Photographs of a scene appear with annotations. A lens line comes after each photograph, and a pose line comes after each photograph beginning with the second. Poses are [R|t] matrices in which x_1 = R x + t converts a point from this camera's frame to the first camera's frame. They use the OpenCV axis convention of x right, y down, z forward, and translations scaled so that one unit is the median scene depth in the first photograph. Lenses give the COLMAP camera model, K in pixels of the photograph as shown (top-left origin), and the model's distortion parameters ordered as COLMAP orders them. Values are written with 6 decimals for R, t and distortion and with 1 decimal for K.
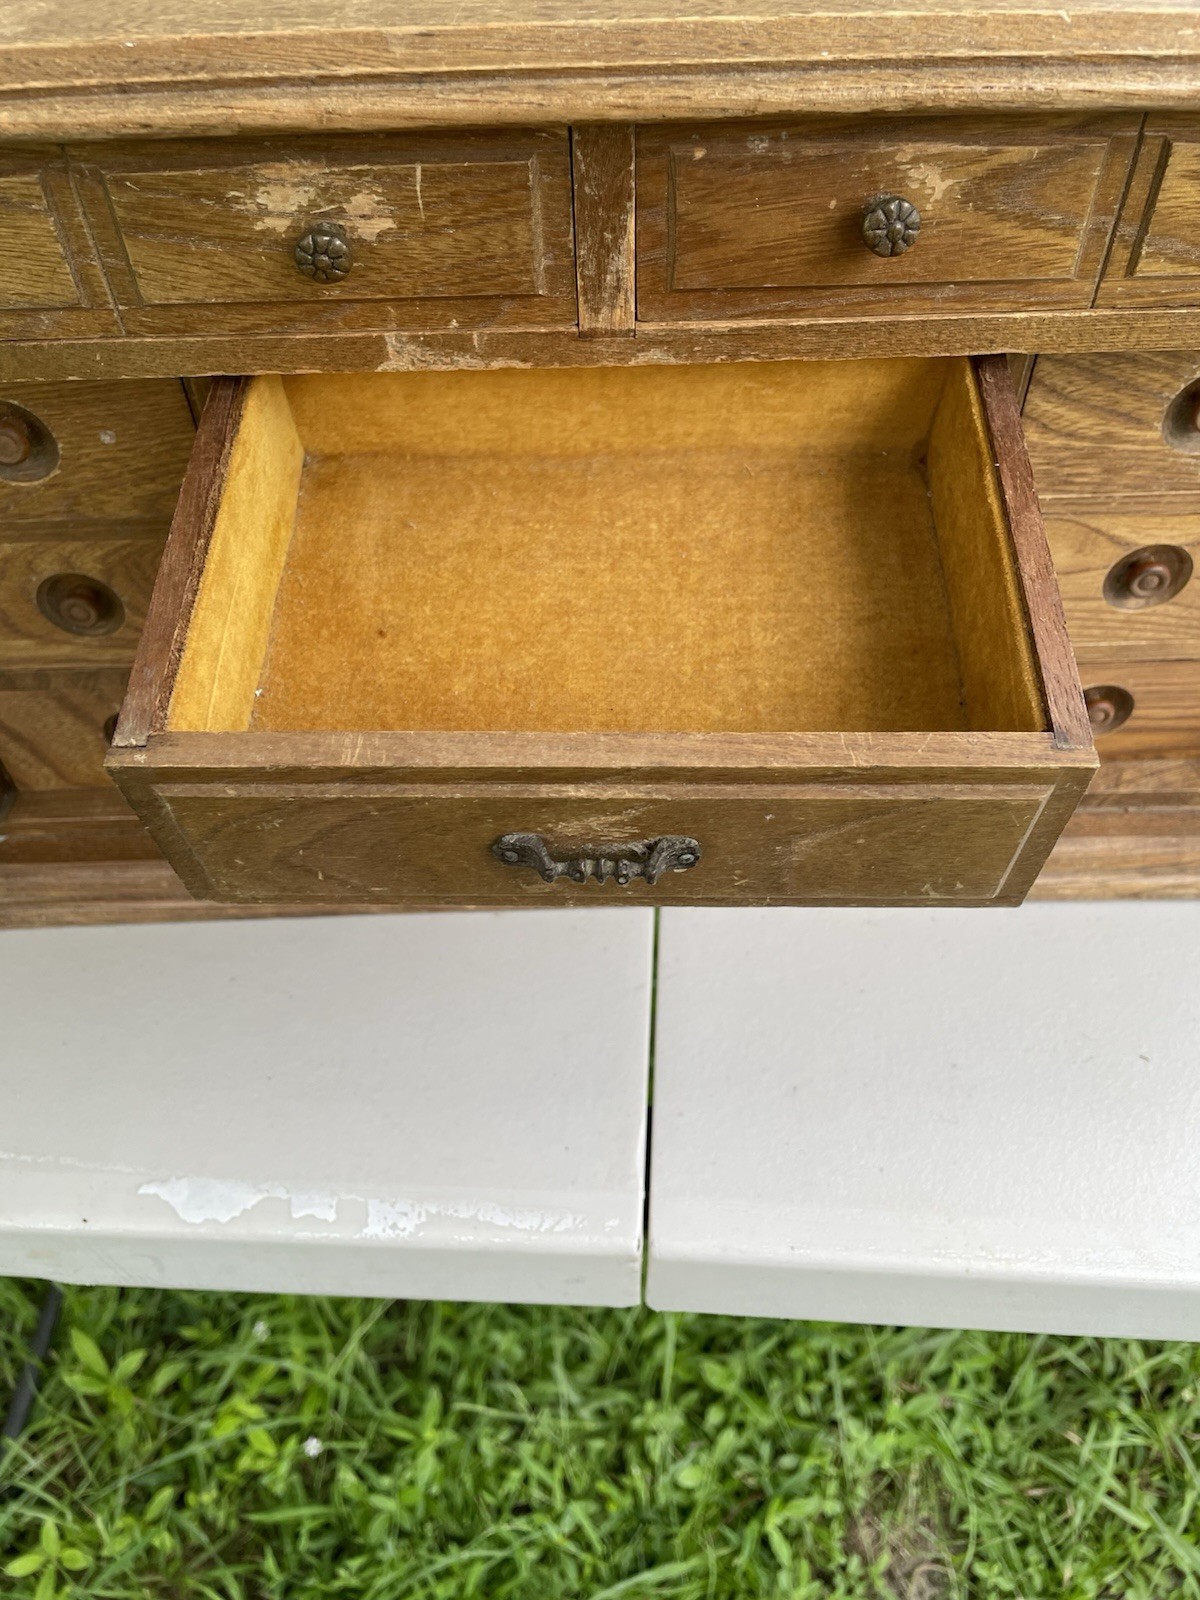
lens RADIAL K [[1259.9, 0, 600.0], [0, 1259.9, 800.0], [0, 0, 1]] dist [0.073869, -0.125053]
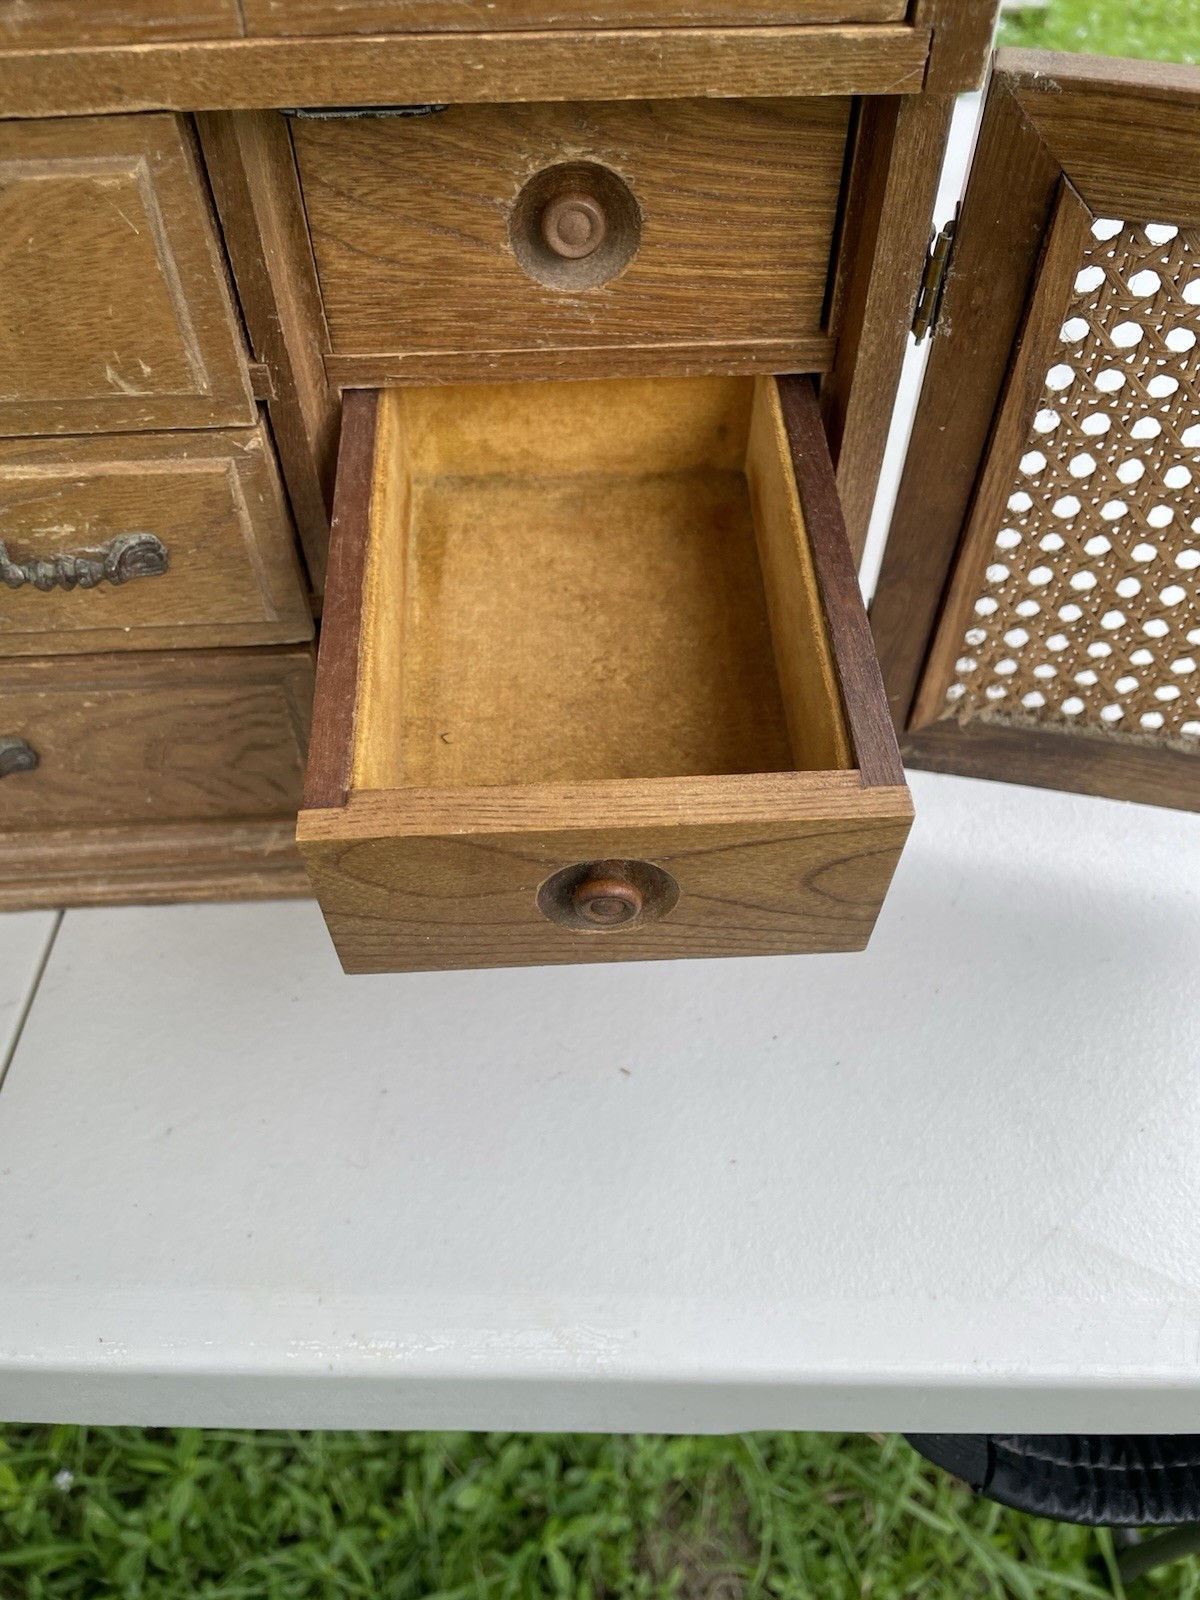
lens RADIAL K [[1259.9, 0, 600.0], [0, 1259.9, 800.0], [0, 0, 1]] dist [0.073869, -0.125053]
pose [[0.998699, -0.024069, 0.044957, 0.137704], [0.023198, 0.999535, 0.019809, 0.005143], [-0.045413, -0.018740, 0.998792, 0.074853]]
